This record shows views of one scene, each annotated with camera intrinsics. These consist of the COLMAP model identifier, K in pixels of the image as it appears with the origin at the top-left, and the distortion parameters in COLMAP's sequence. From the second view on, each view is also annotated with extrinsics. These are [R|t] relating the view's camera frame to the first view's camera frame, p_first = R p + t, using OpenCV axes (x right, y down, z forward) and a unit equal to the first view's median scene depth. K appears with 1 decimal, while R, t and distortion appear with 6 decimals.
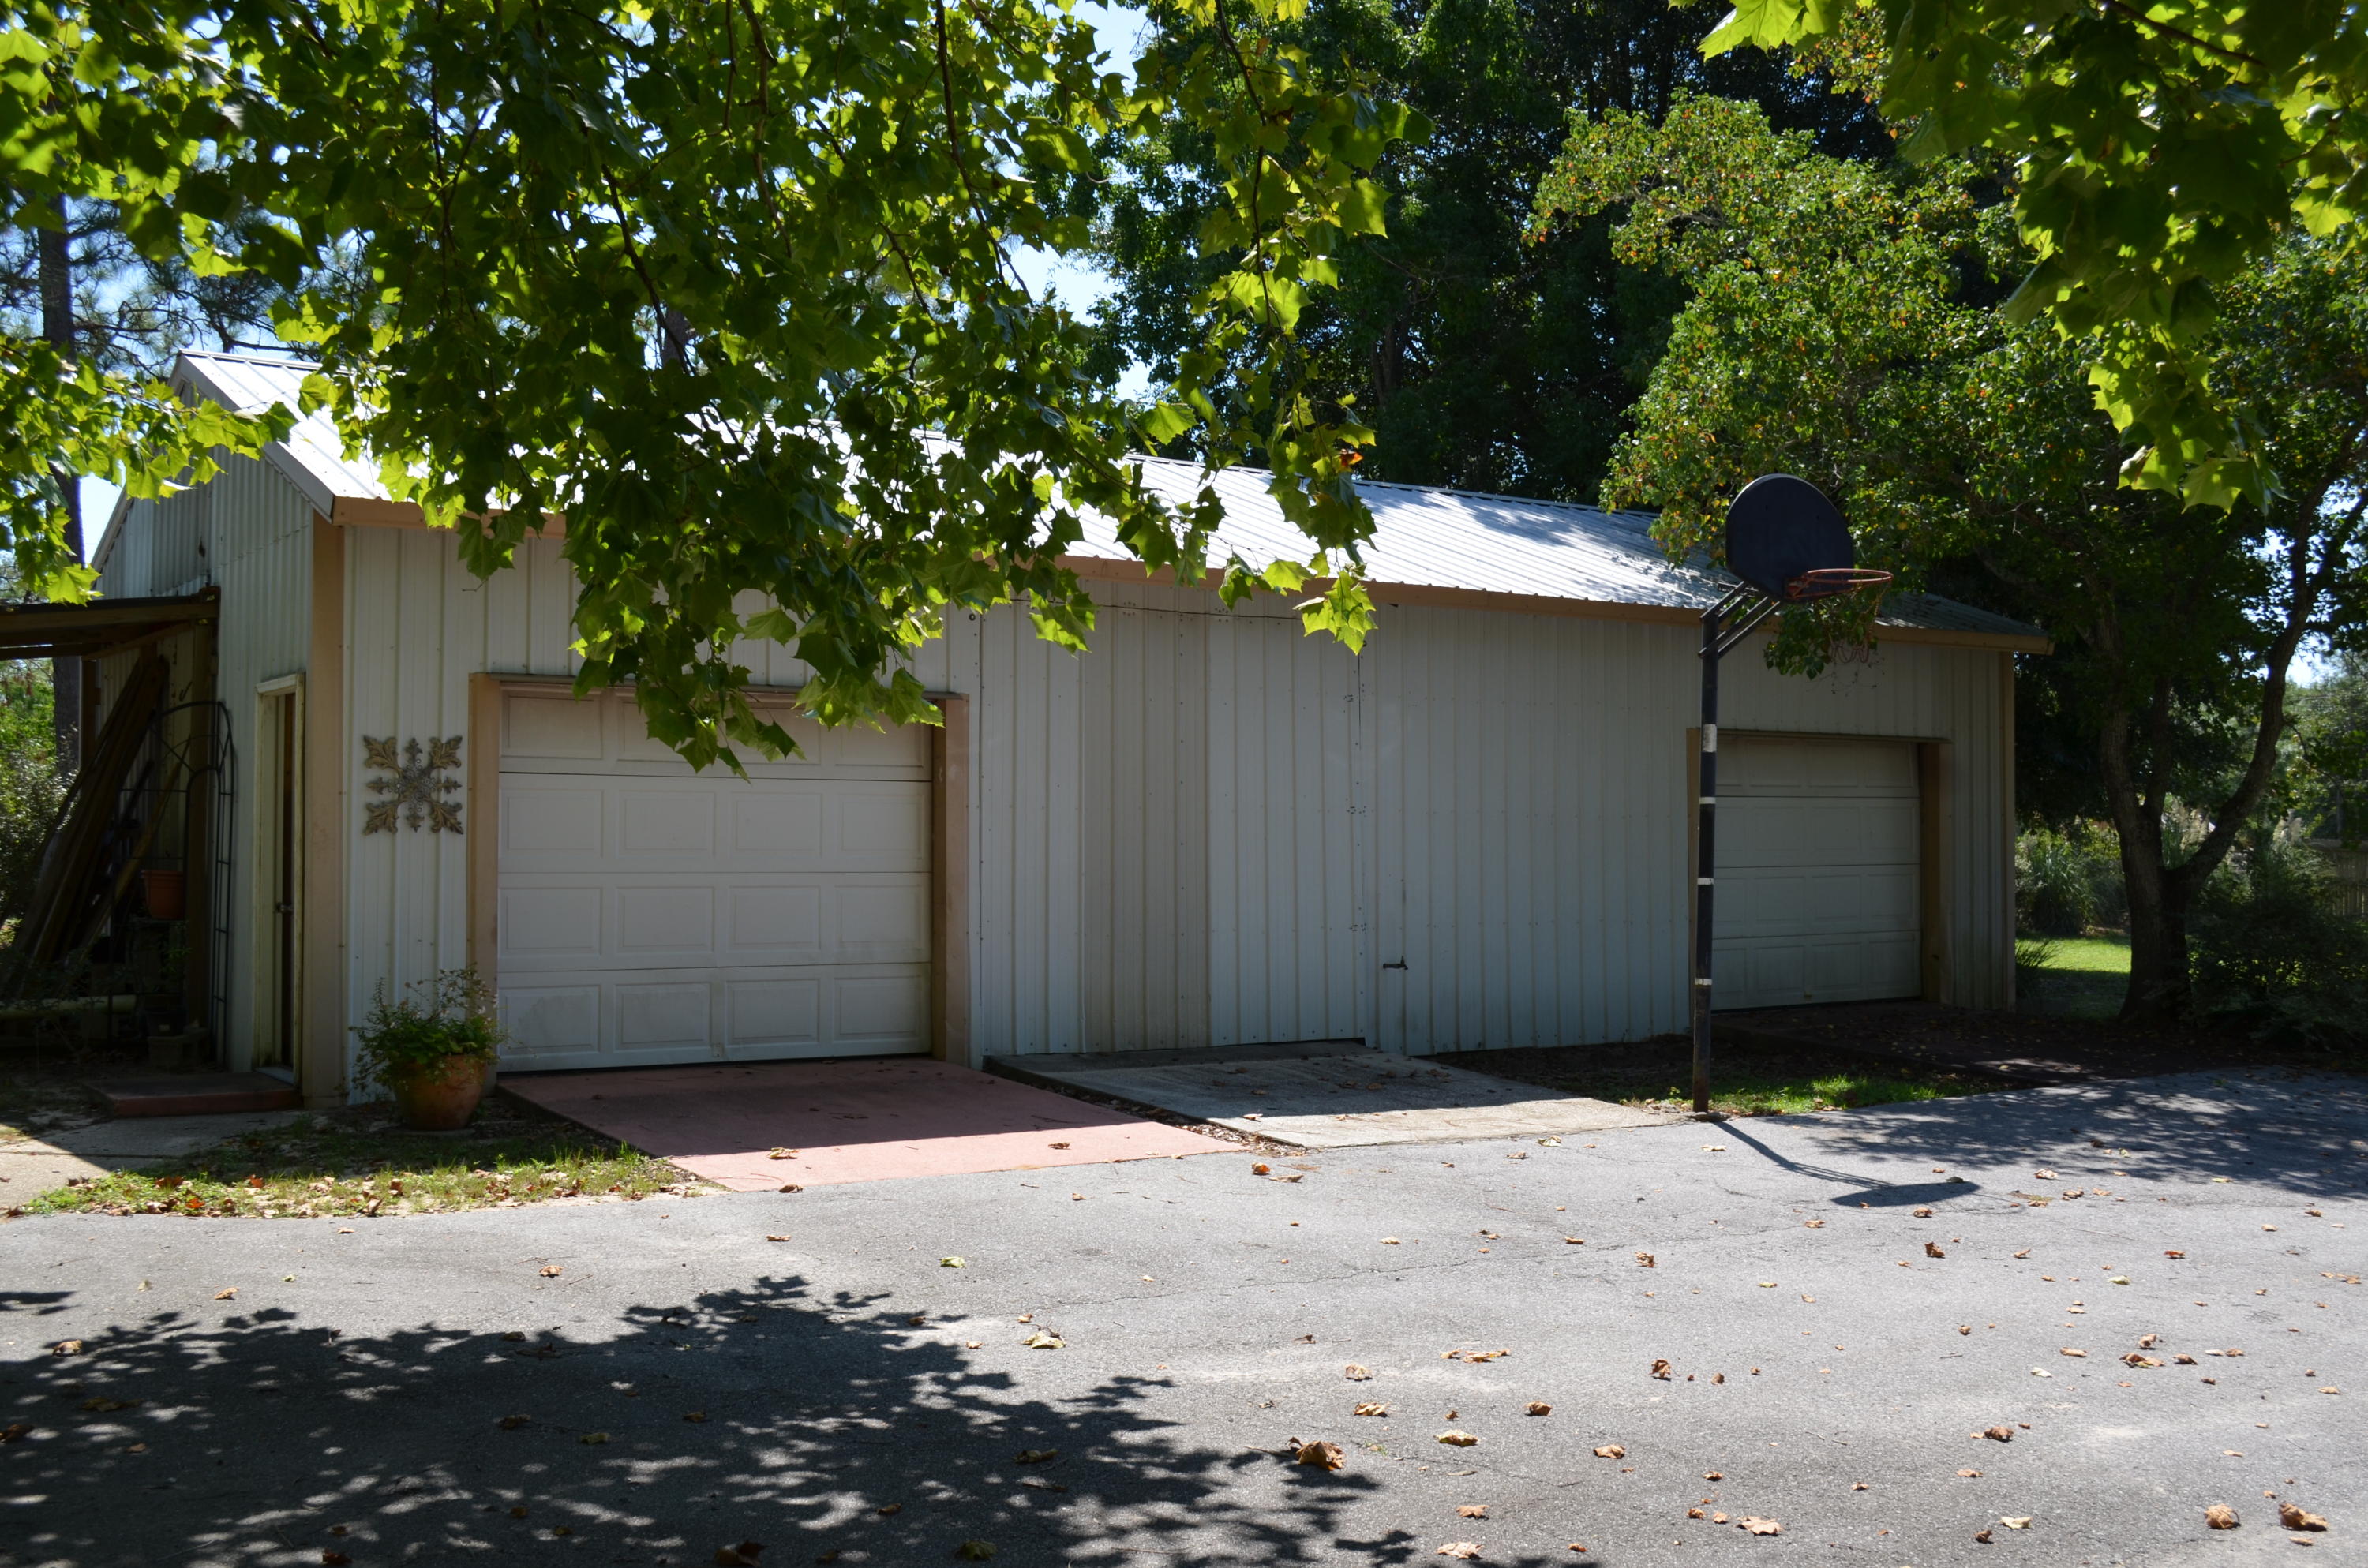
lens RADIAL K [[2556.9, 0, 1184.0], [0, 2556.9, 784.0], [0, 0, 1]] dist [-0.026068, 0.002872]
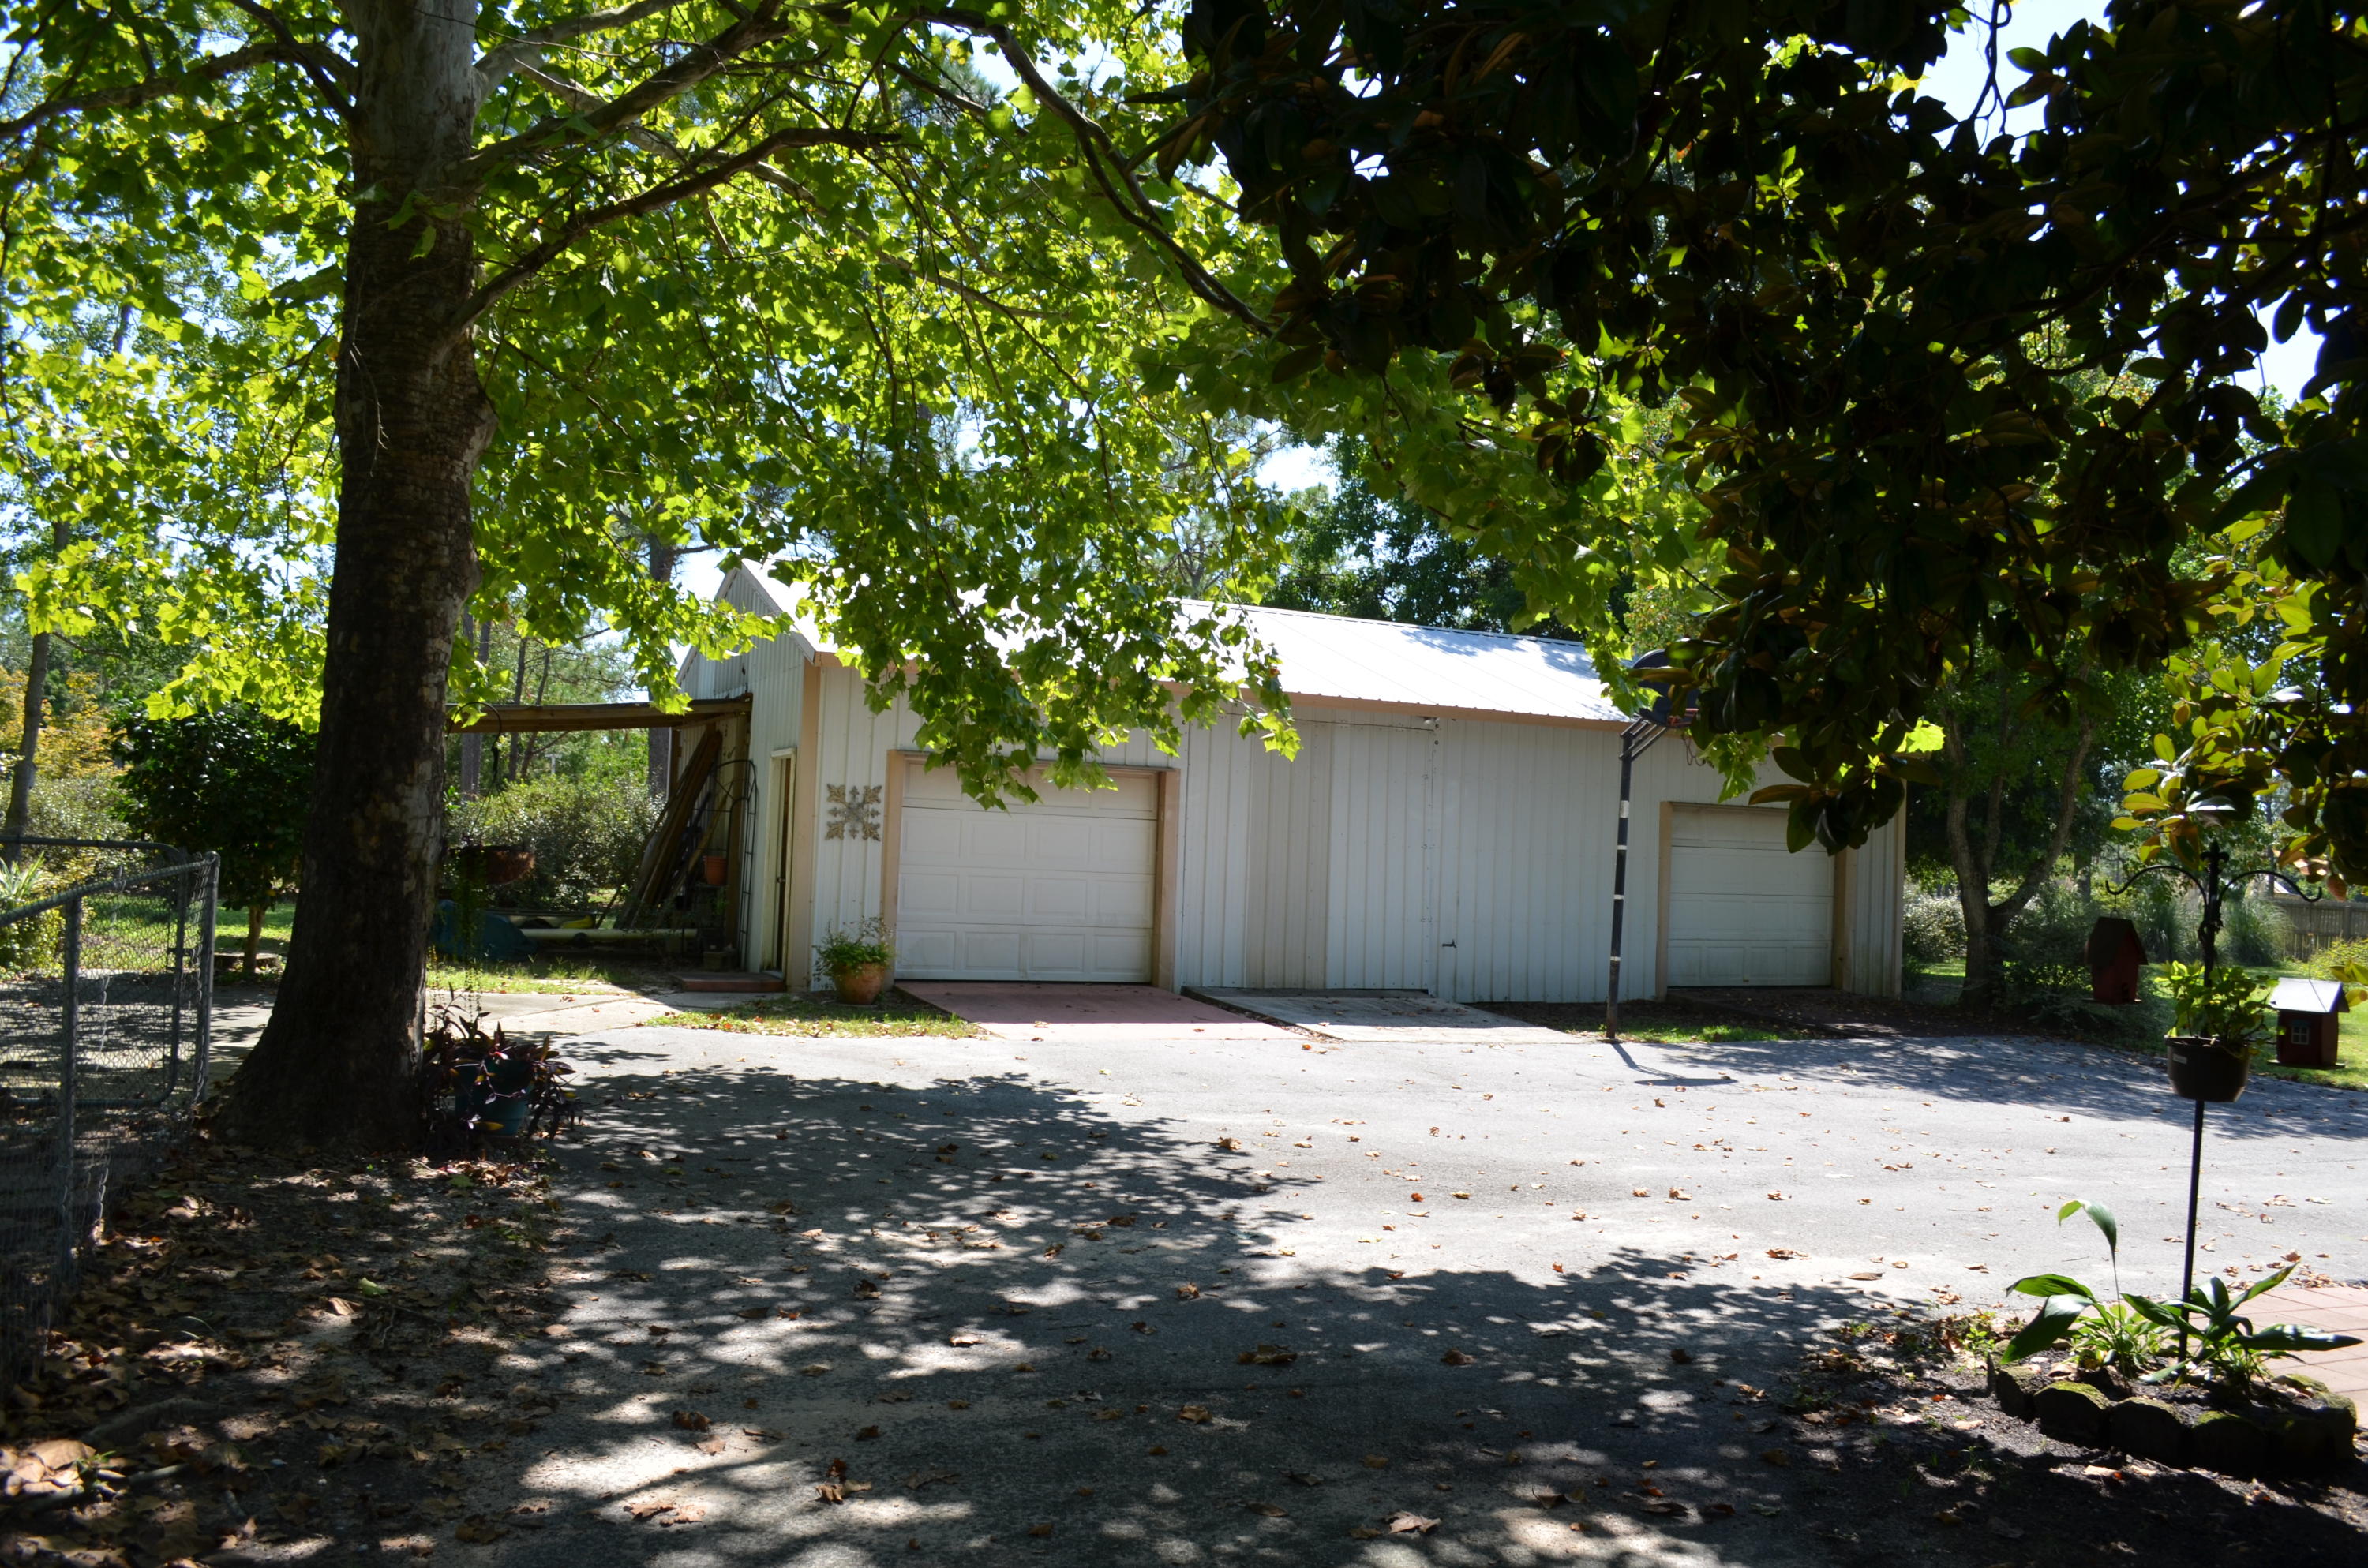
lens RADIAL K [[2140.6, 0, 1184.0], [0, 2140.6, 784.0], [0, 0, 1]] dist [0.003107, -0.001531]
pose [[0.986575, 0.030363, -0.160461, 0.157920], [-0.033197, 0.999336, -0.015010, -0.004630], [0.159899, 0.020136, 0.986928, -0.418977]]
